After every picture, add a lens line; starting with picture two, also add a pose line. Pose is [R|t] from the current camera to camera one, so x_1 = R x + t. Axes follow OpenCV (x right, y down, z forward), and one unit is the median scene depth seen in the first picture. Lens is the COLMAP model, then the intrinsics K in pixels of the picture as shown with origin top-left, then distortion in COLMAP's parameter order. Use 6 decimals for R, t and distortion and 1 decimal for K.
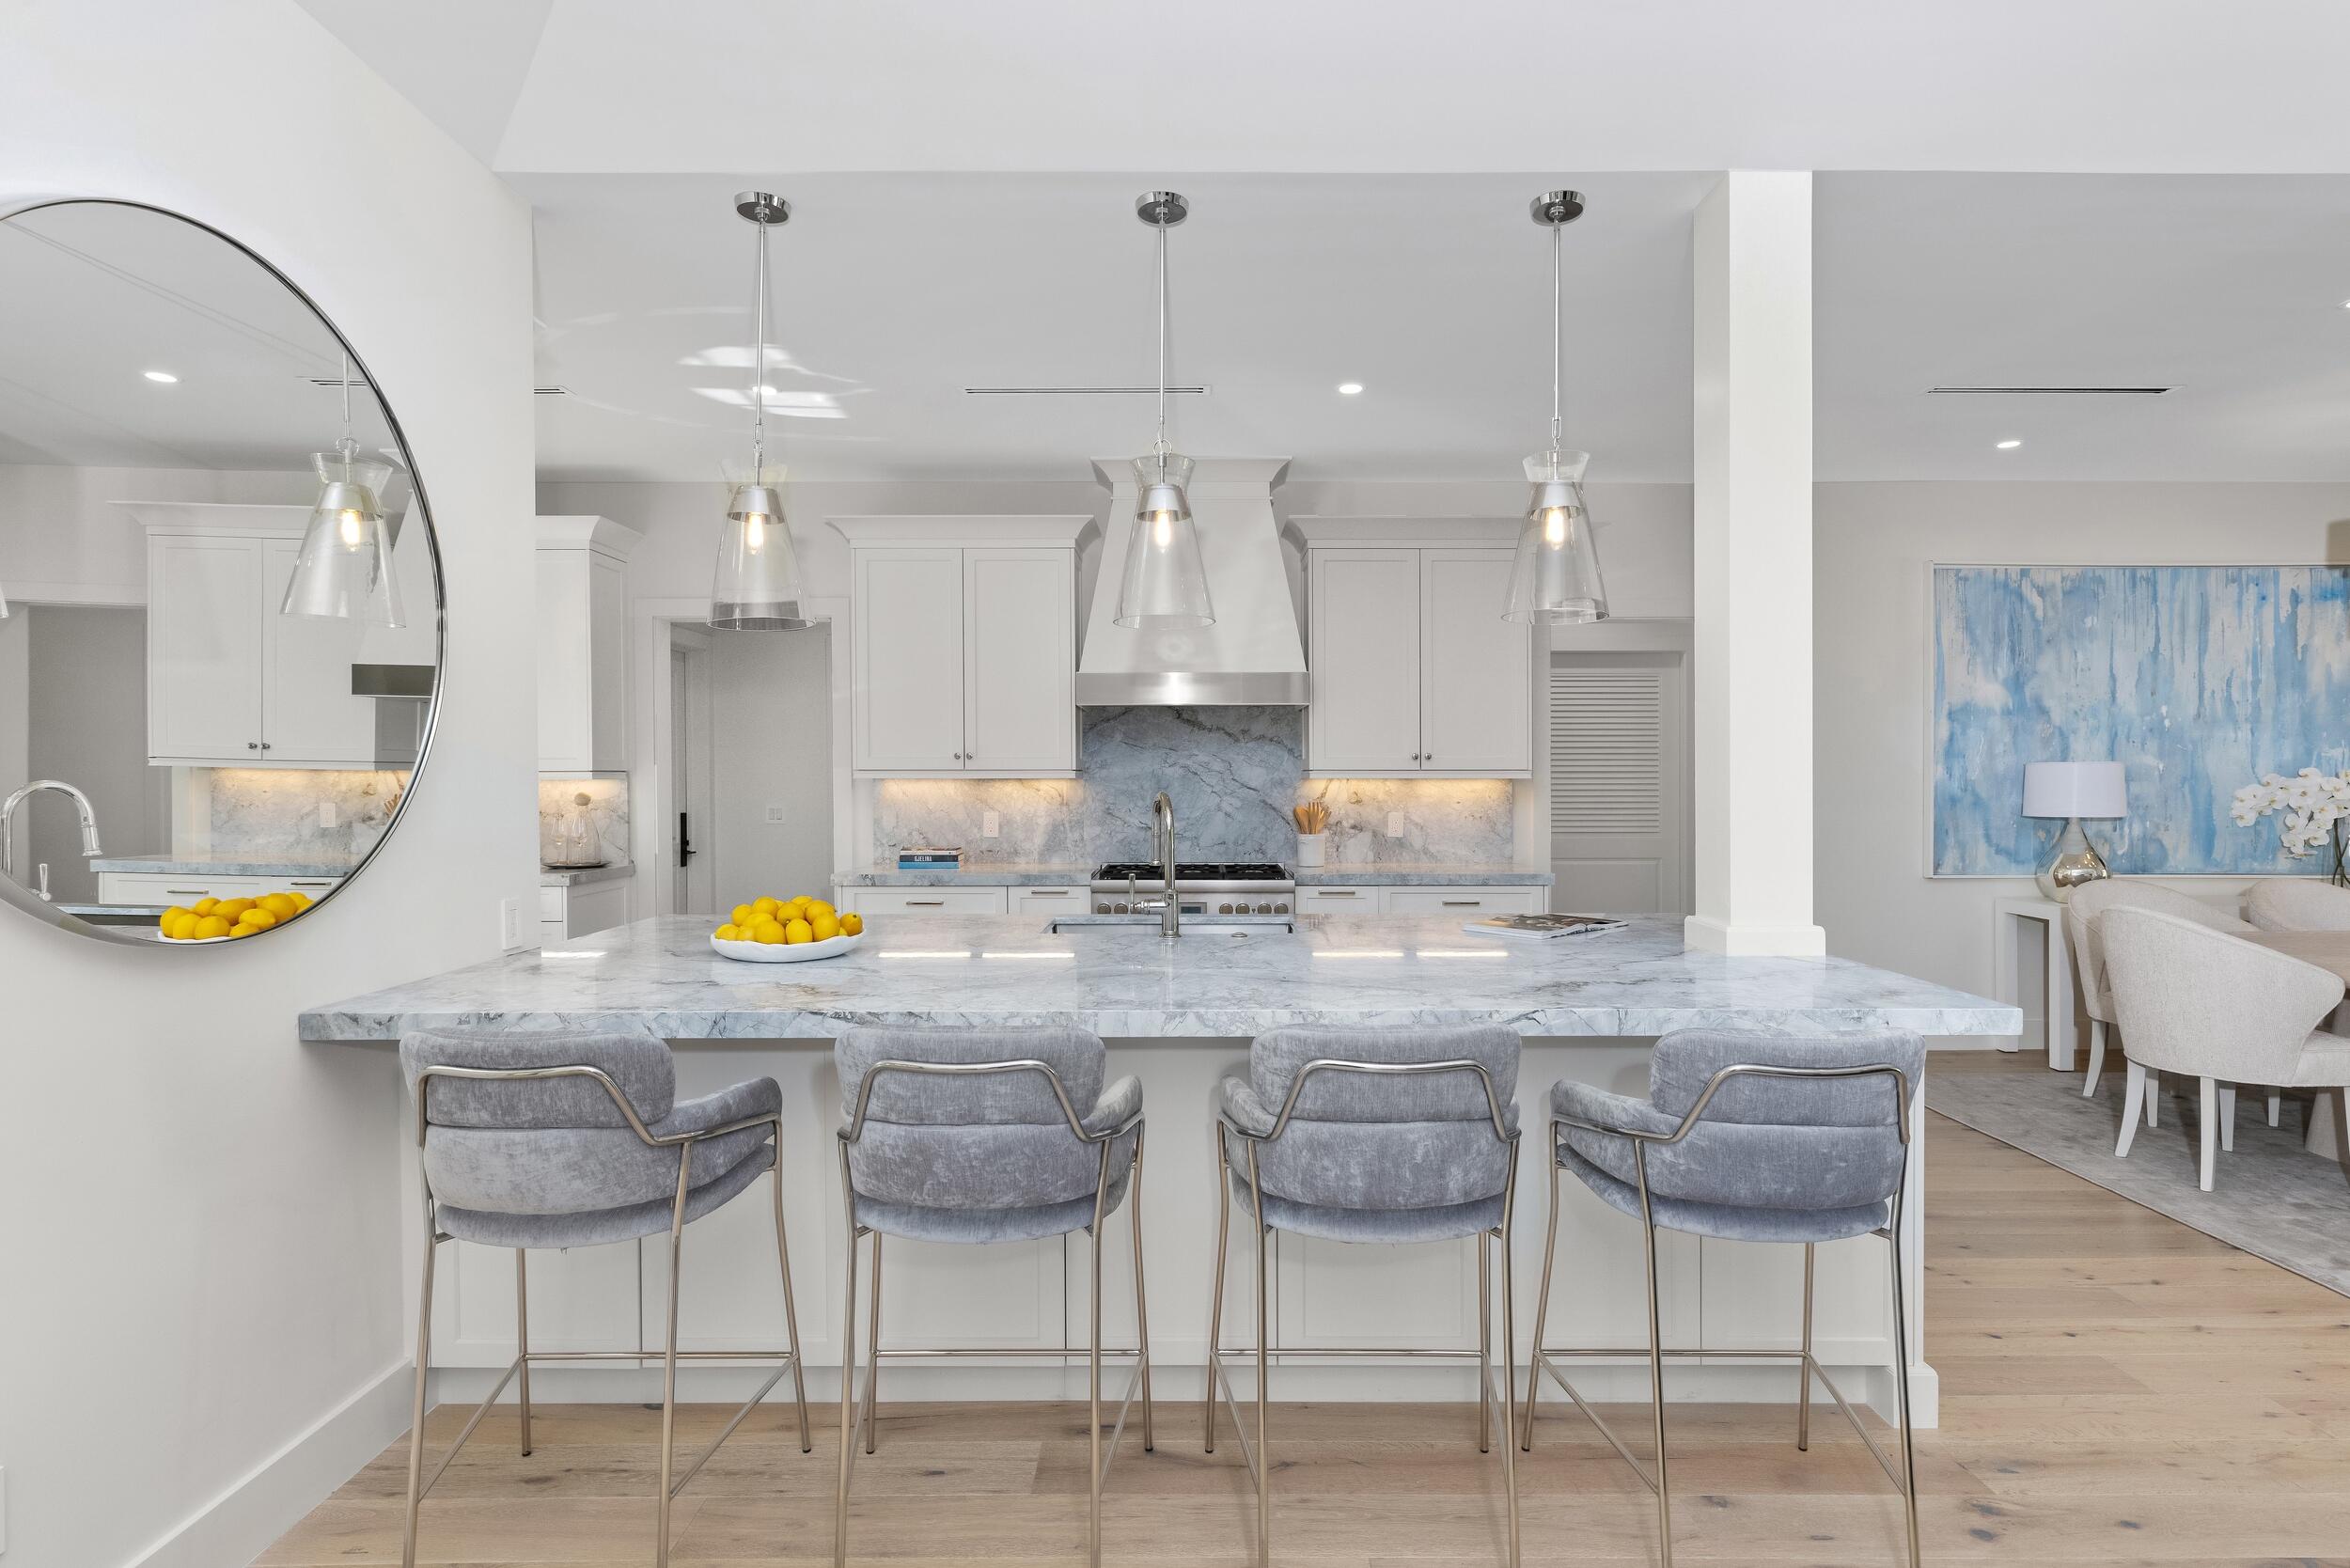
lens RADIAL K [[1249.7, 0, 1183.6], [0, 1249.7, 780.4], [0, 0, 1]] dist [-0.001822, 0.001075]
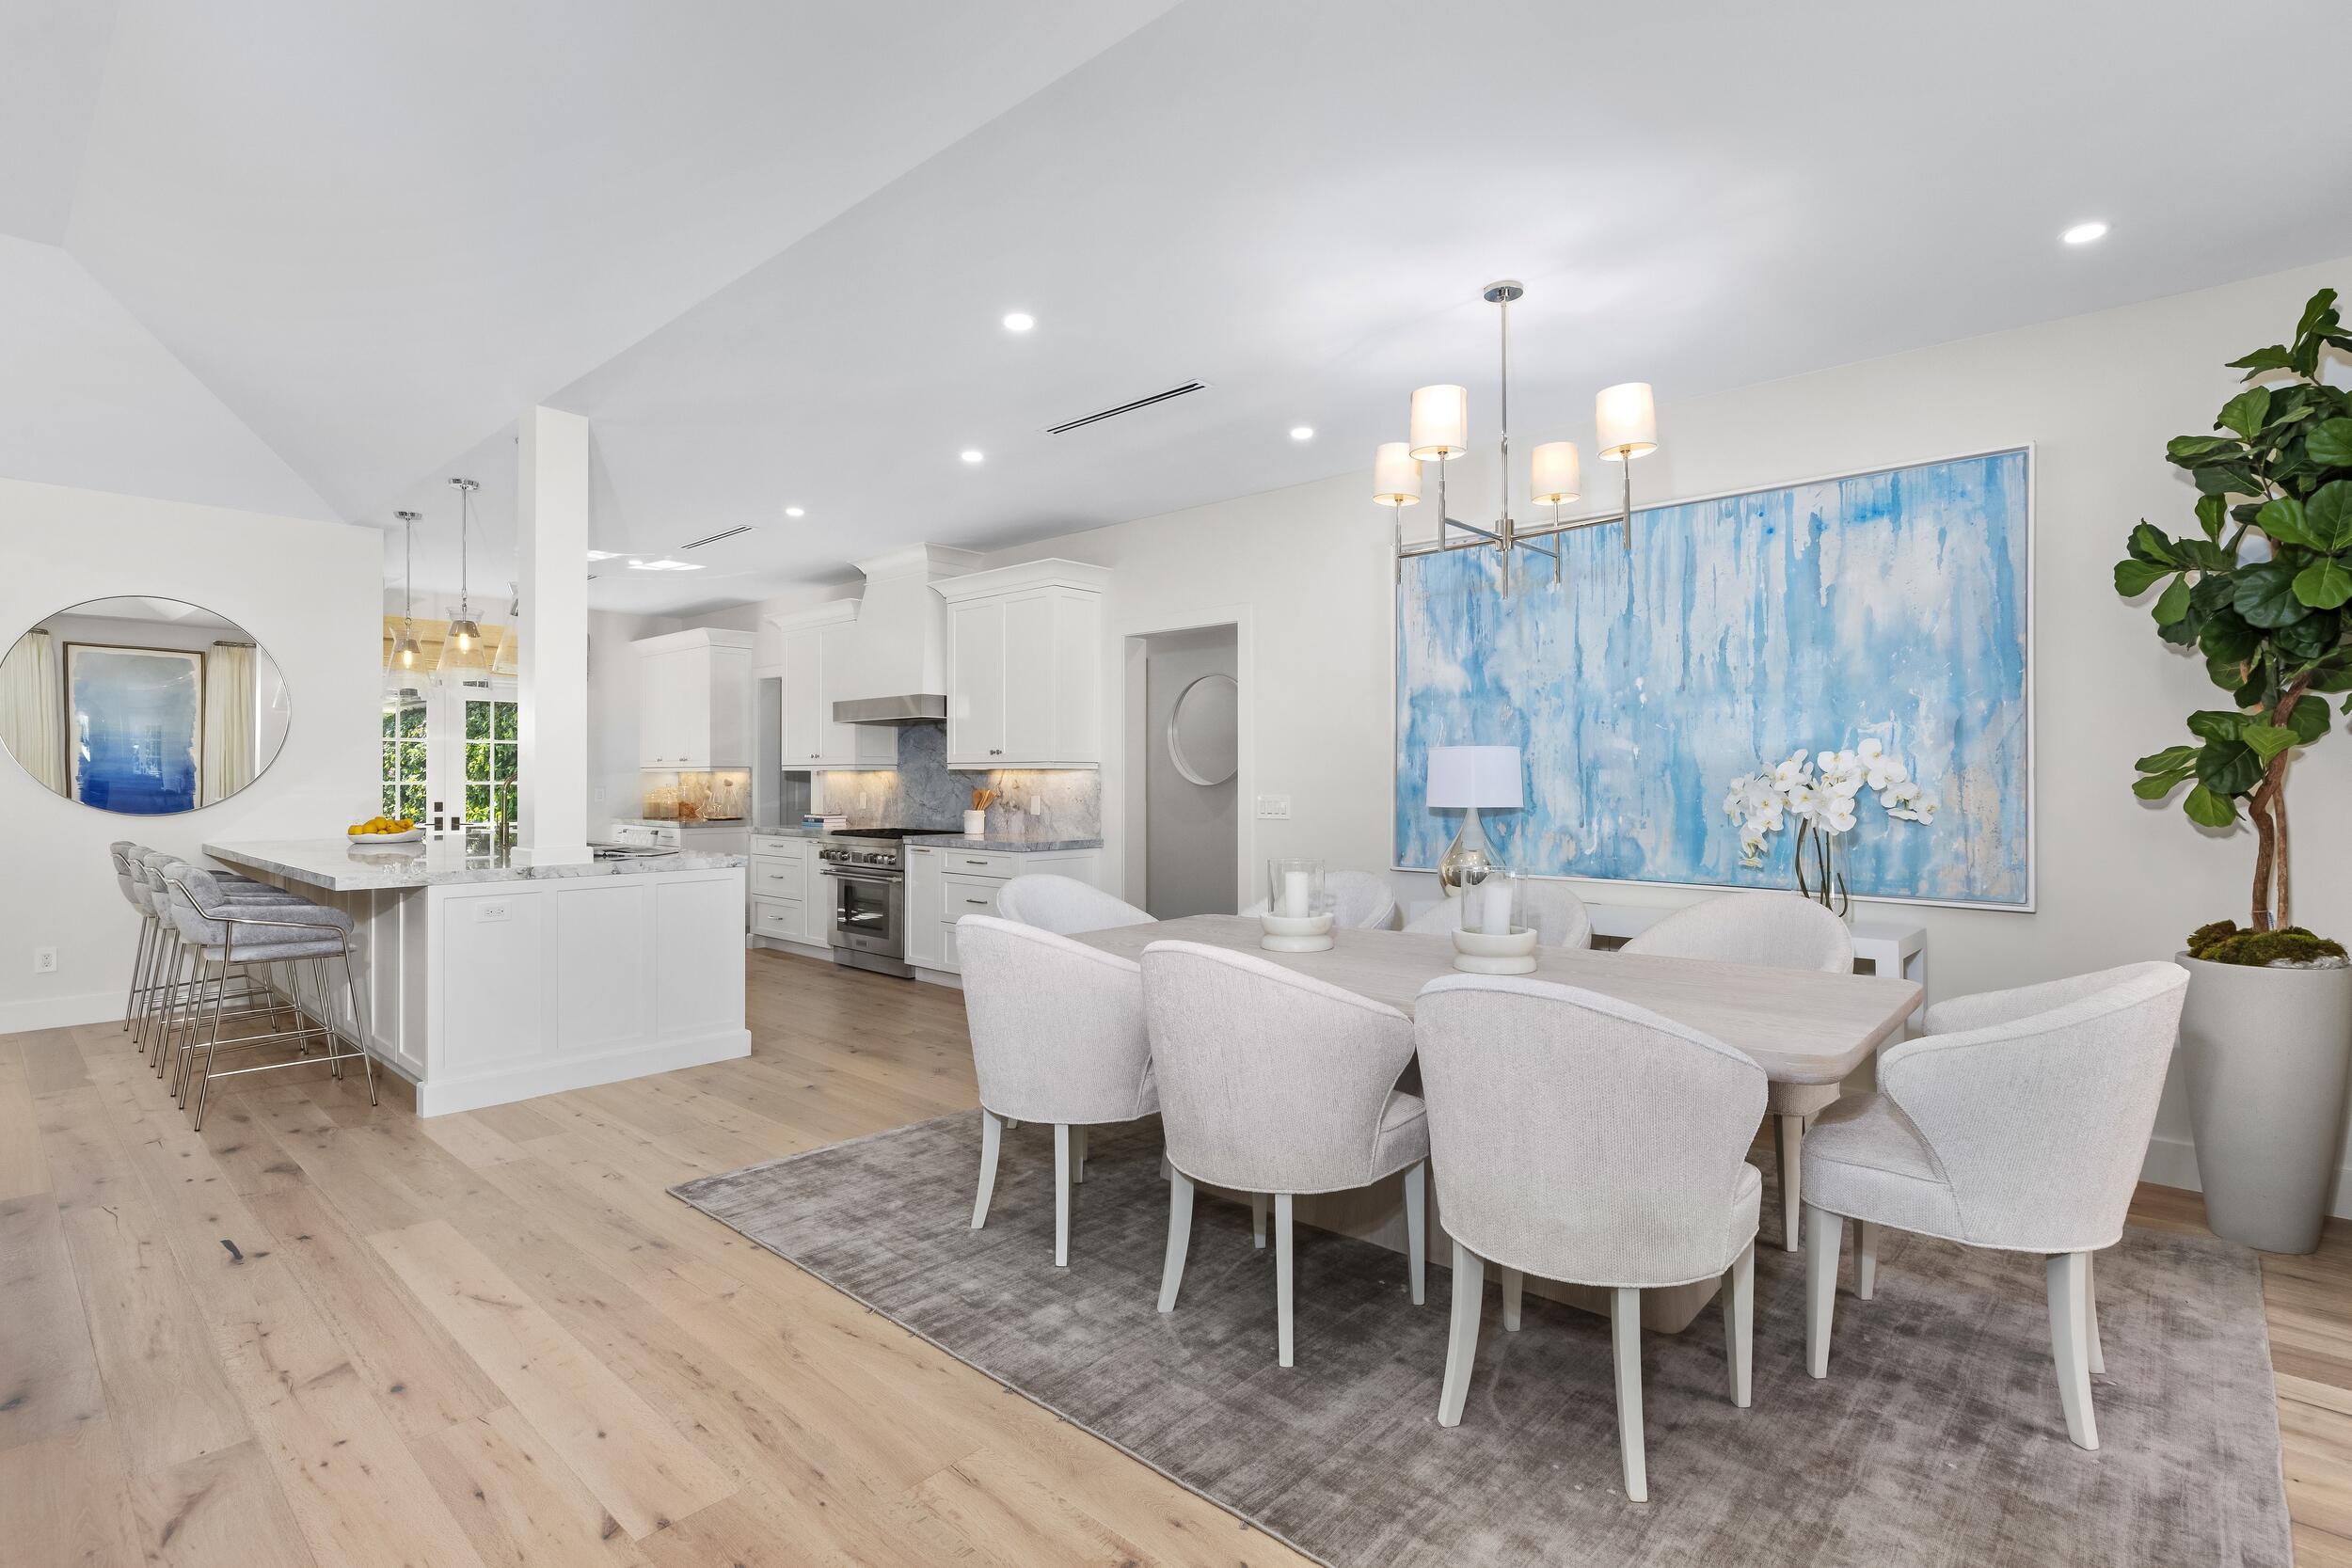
lens RADIAL K [[1103.1, 0, 1180.6], [0, 1103.1, 786.3], [0, 0, 1]] dist [0.005267, 0.001410]
pose [[0.746624, 0.005790, -0.665221, 1.046442], [-0.002994, 0.999981, 0.005344, 0.009335], [0.665240, -0.001998, 0.746627, 0.246991]]
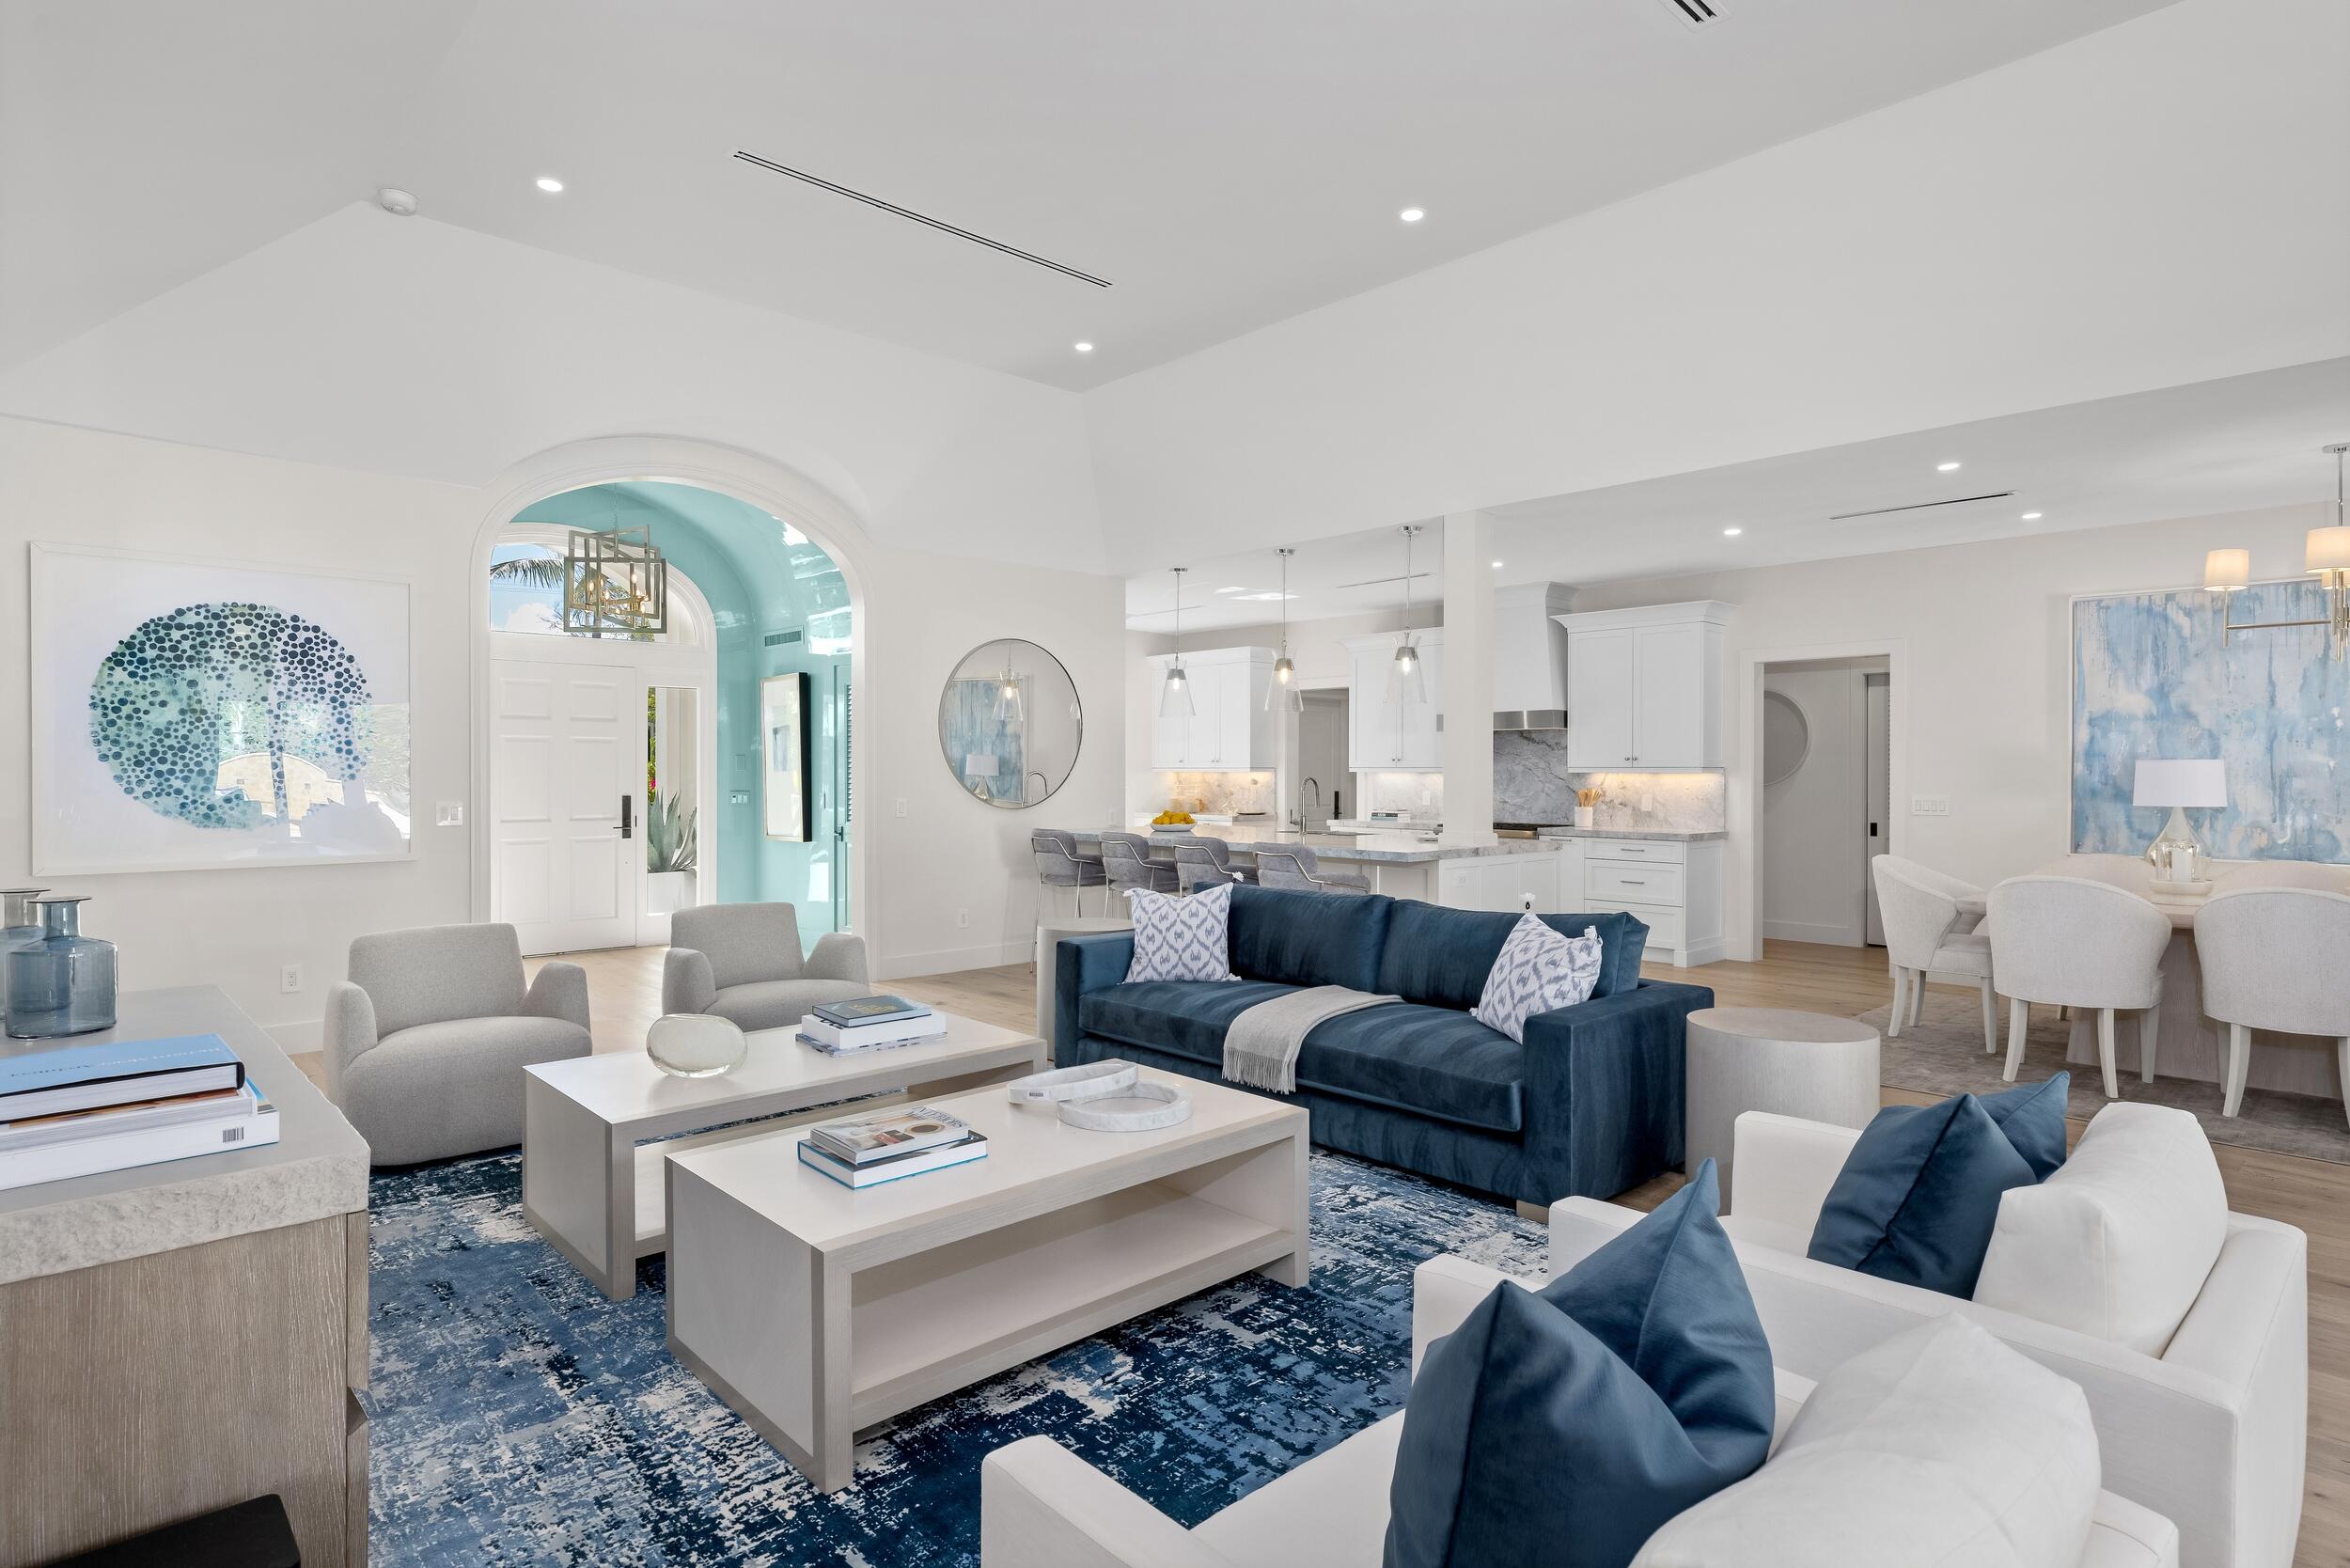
lens RADIAL K [[1231.2, 0, 1161.8], [0, 1231.2, 778.0], [0, 0, 1]] dist [0.003530, -0.000081]
pose [[0.680607, 0.006313, -0.732622, 0.876816], [-0.006868, 0.999974, 0.002236, 0.005788], [0.732617, 0.003510, 0.680632, -0.470400]]
